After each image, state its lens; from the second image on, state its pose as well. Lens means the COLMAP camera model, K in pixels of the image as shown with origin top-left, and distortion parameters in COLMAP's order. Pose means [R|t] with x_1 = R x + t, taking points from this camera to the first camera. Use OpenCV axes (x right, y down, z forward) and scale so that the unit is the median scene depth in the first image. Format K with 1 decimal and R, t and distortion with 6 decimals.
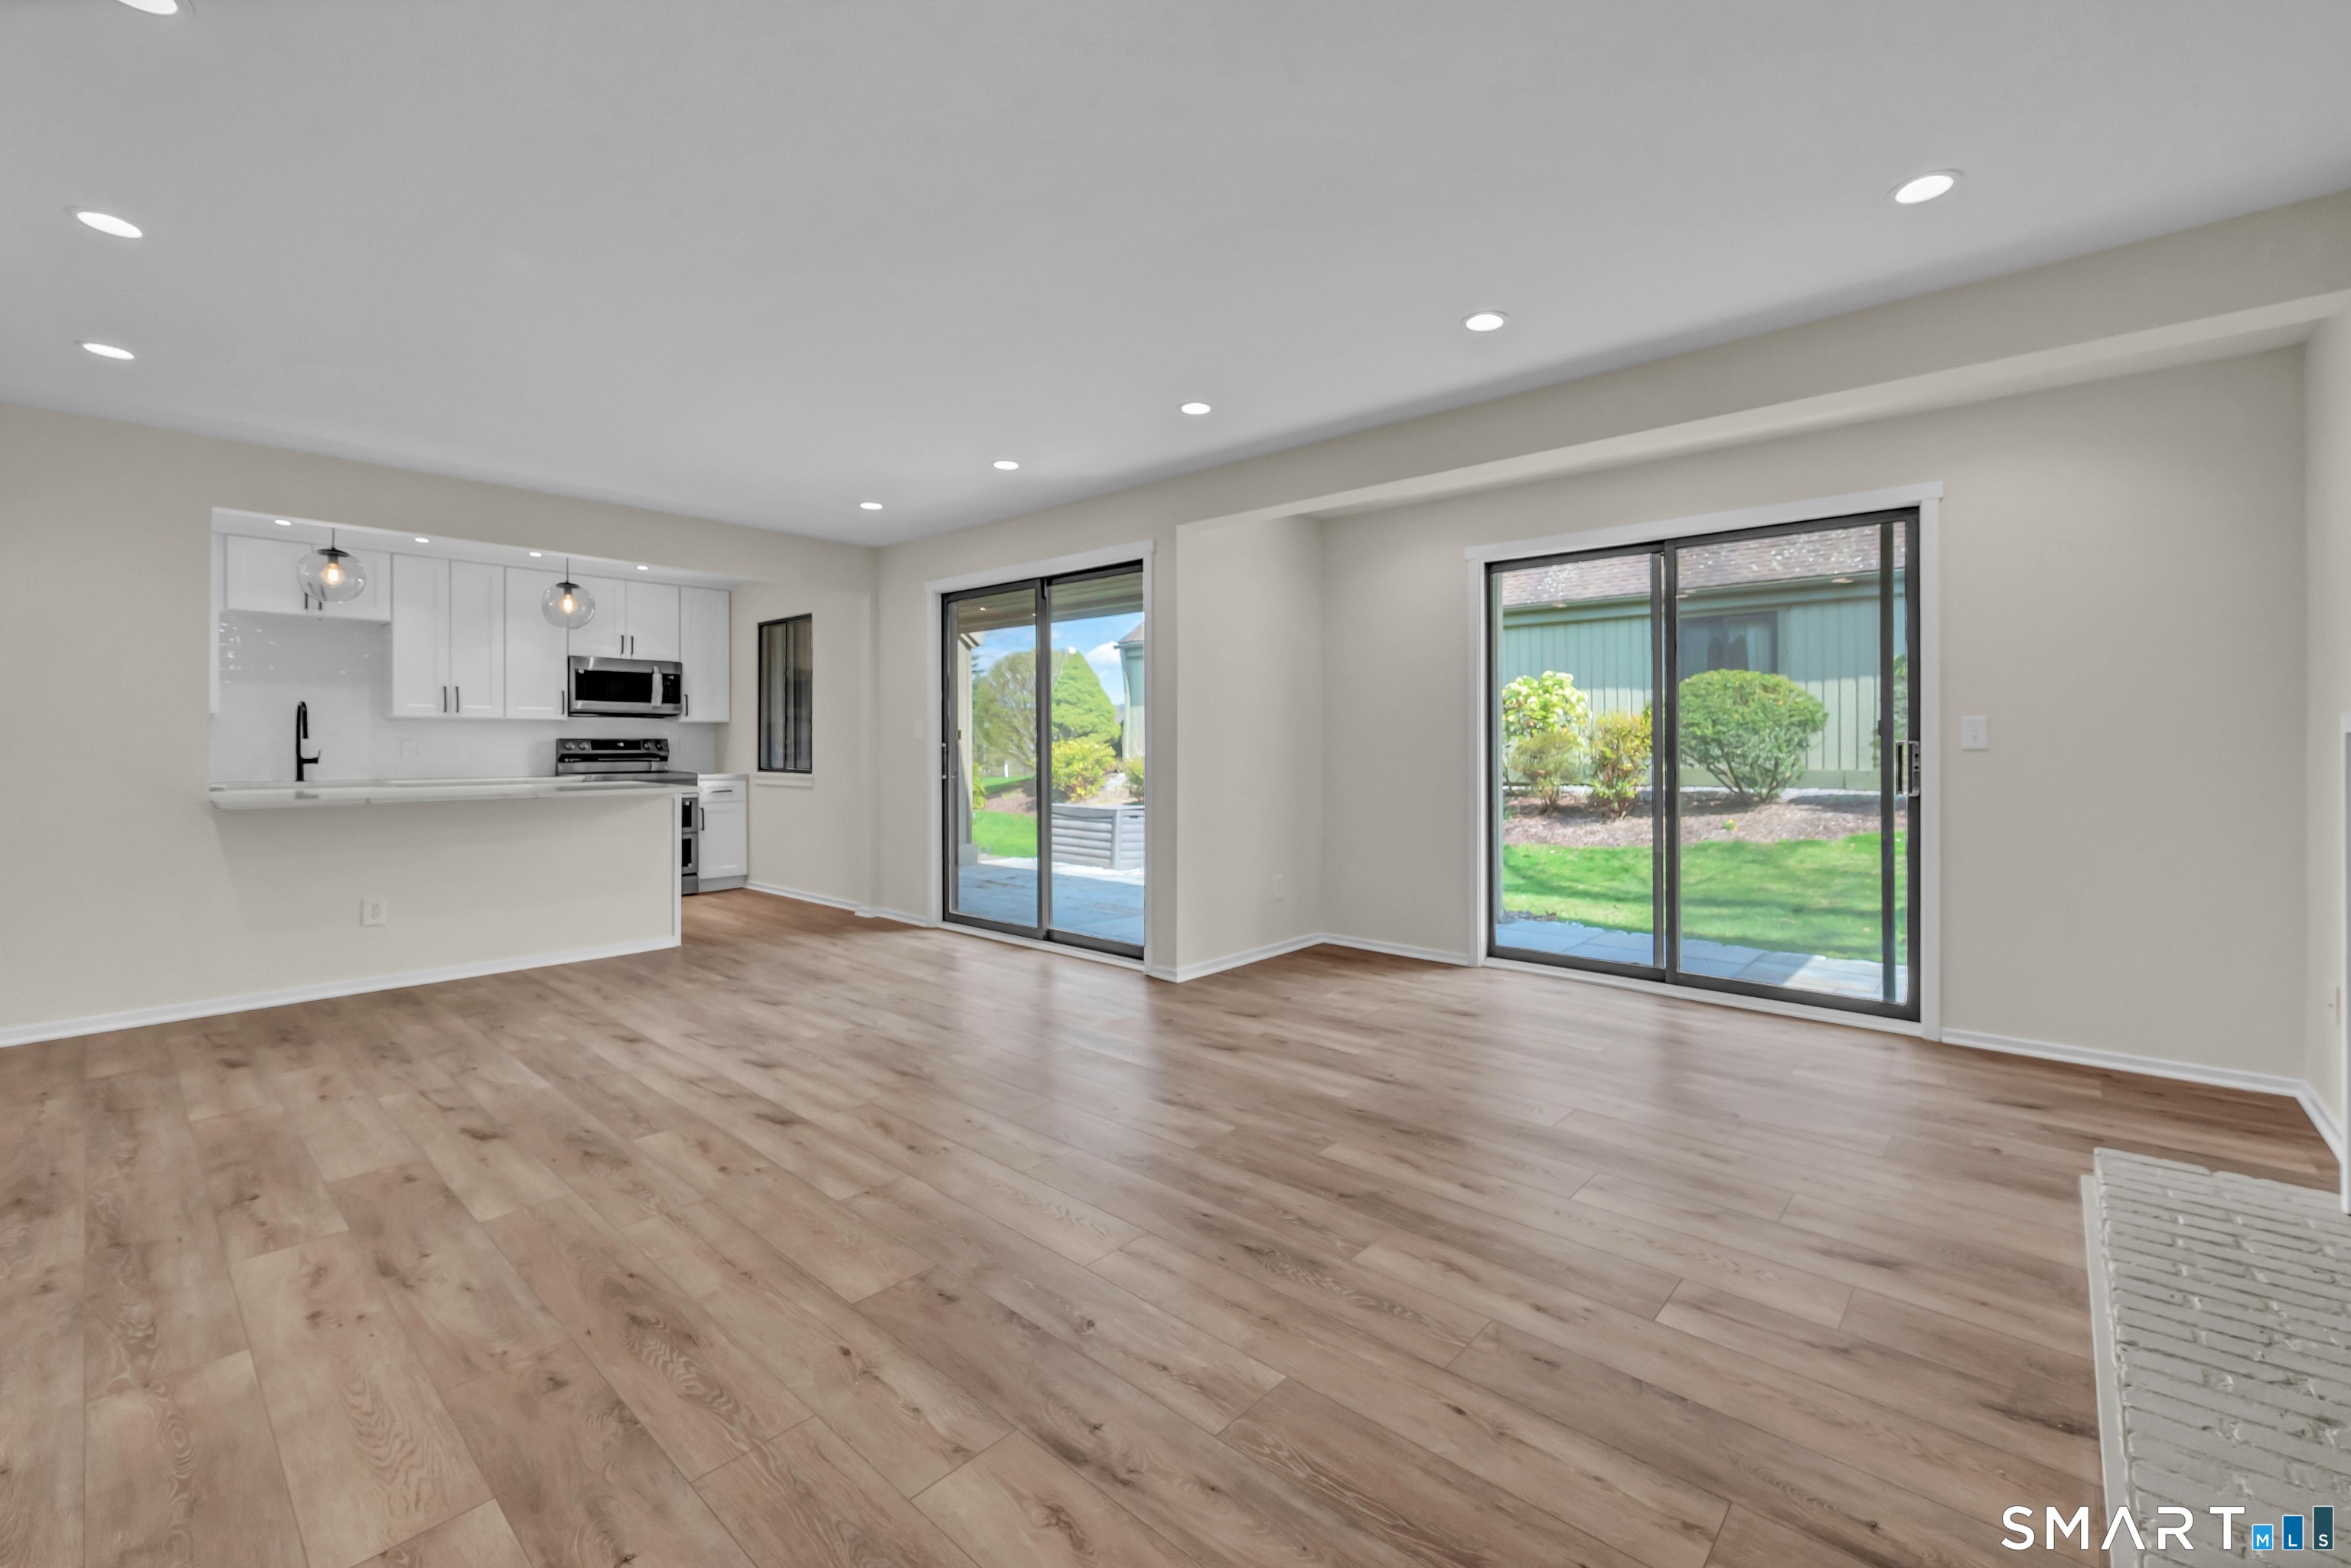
lens RADIAL K [[971.7, 0, 1172.4], [0, 971.7, 764.7], [0, 0, 1]] dist [-0.000239, -0.000100]
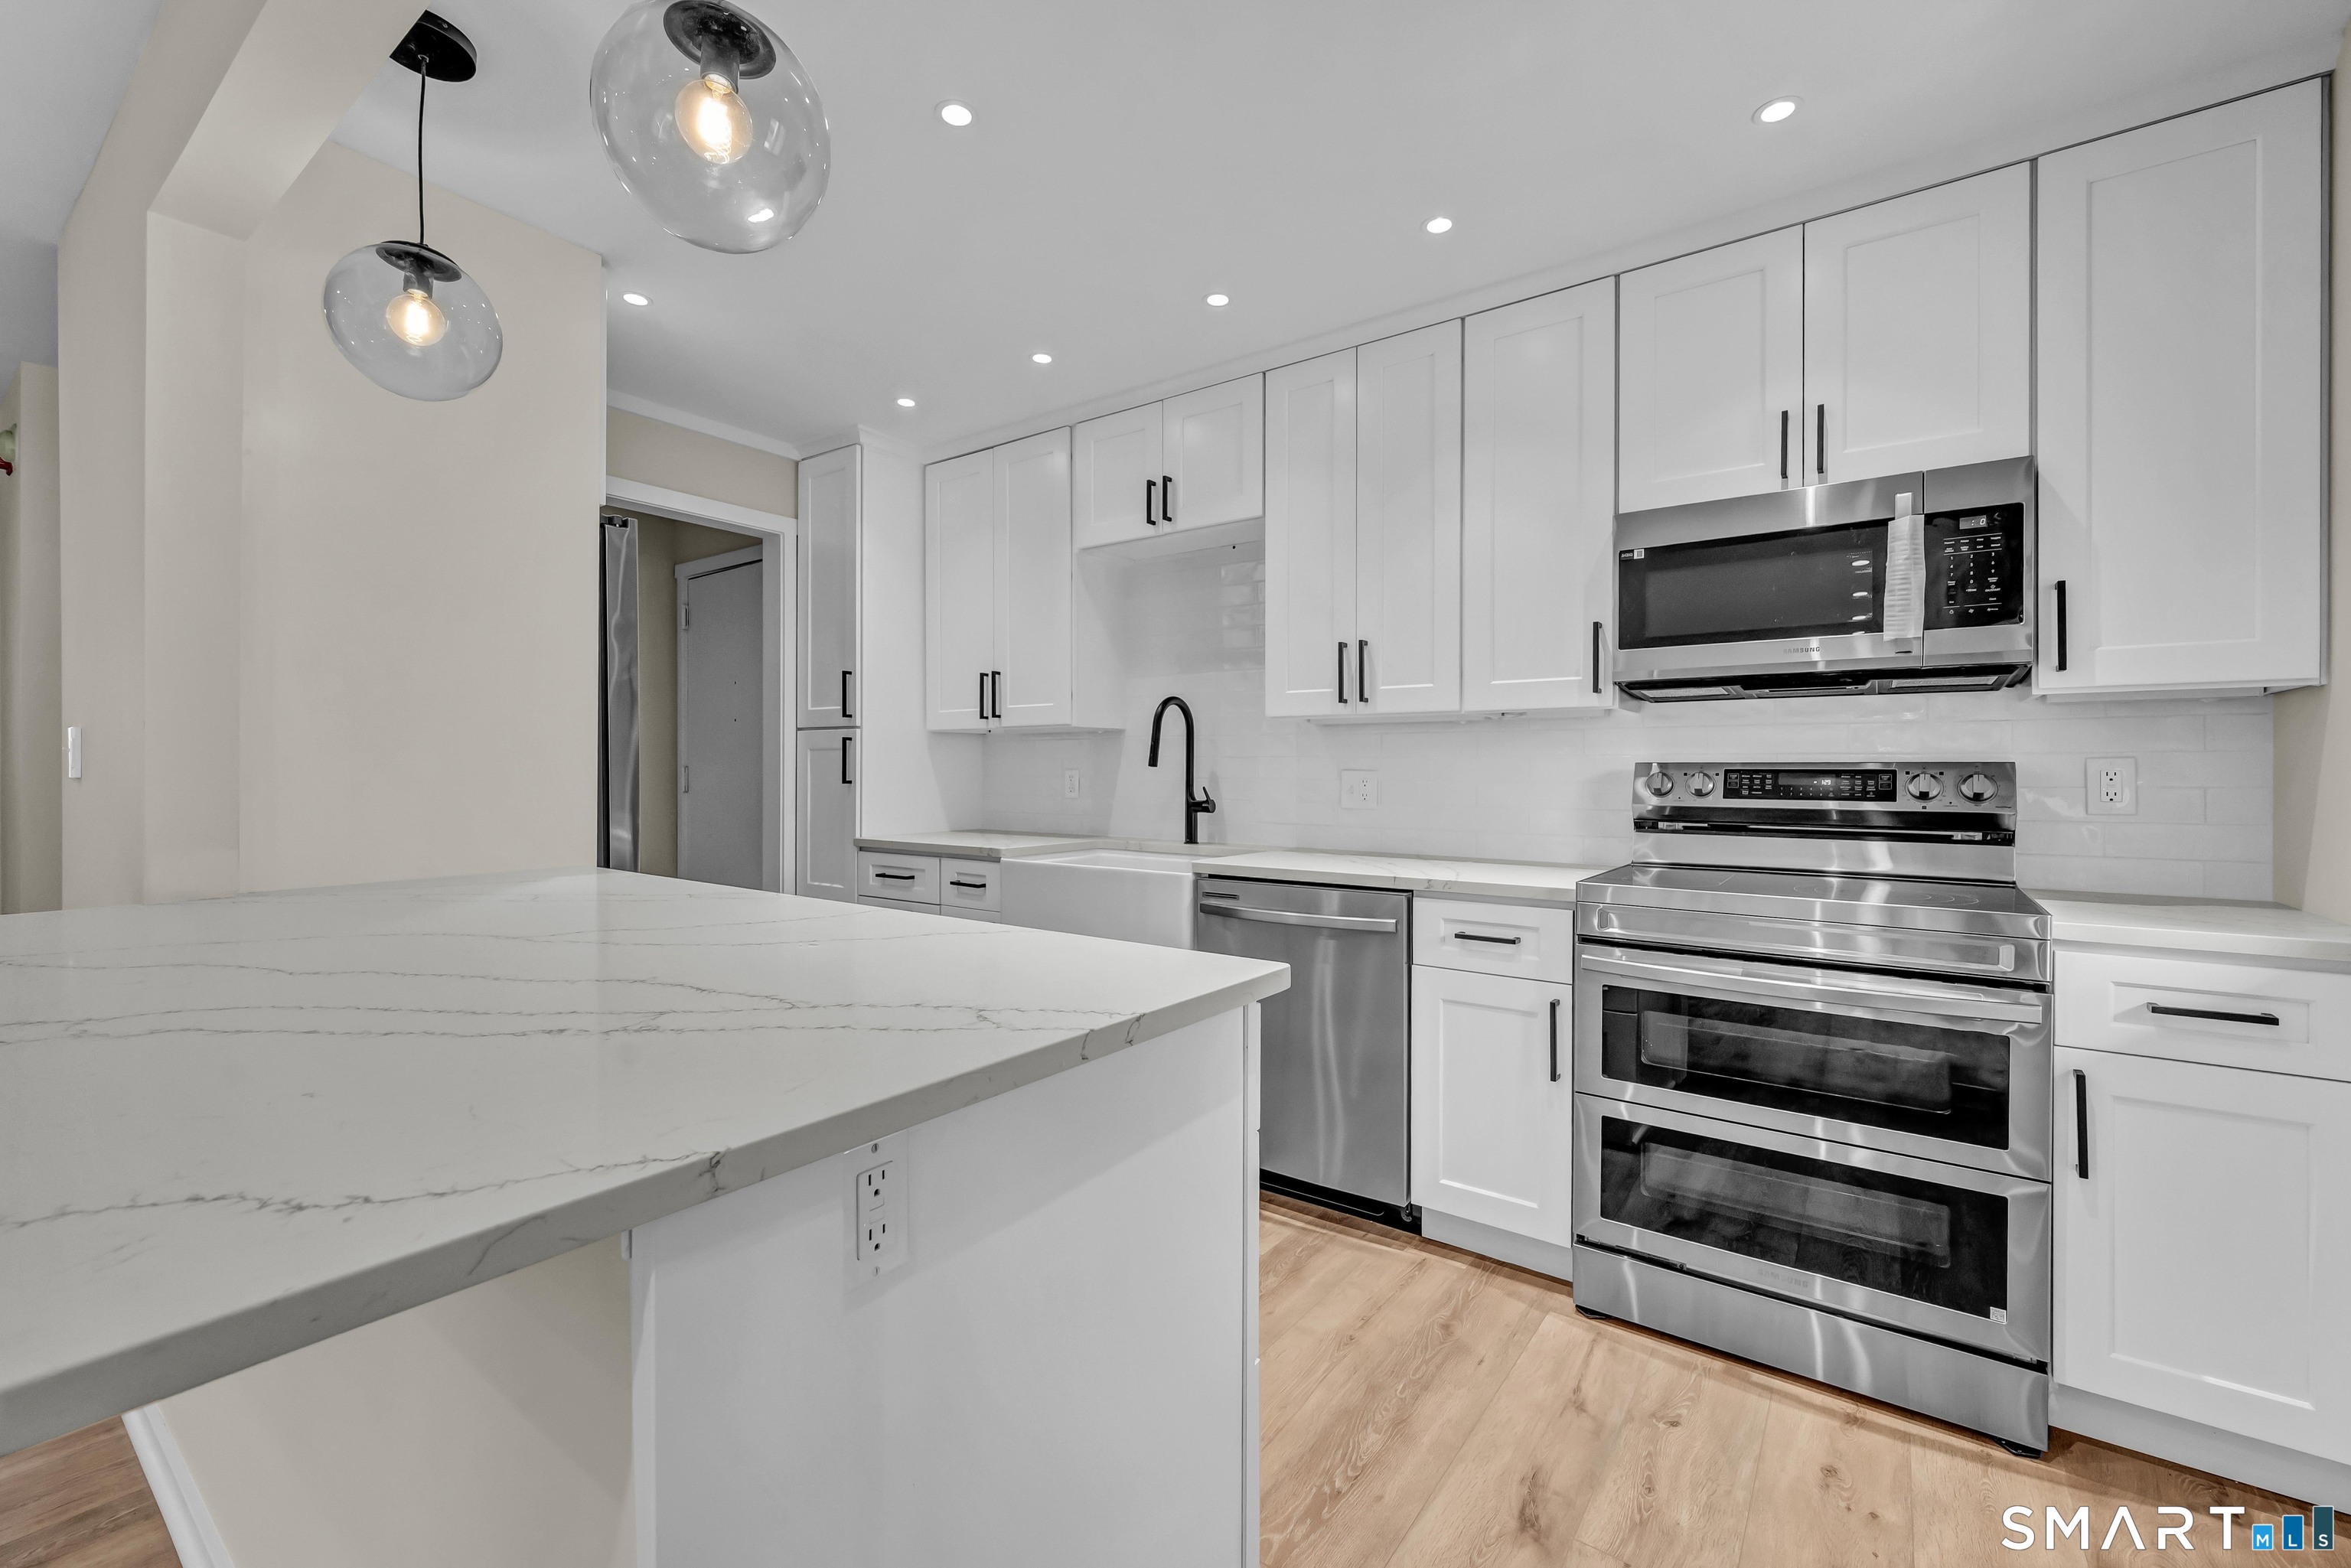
lens RADIAL K [[971.7, 0, 1172.4], [0, 971.7, 764.7], [0, 0, 1]] dist [-0.000239, -0.000100]
pose [[0.108480, -0.002243, -0.994096, -0.291397], [-0.017107, 0.999845, -0.004123, -0.021910], [0.993951, 0.017454, 0.108425, 0.779948]]
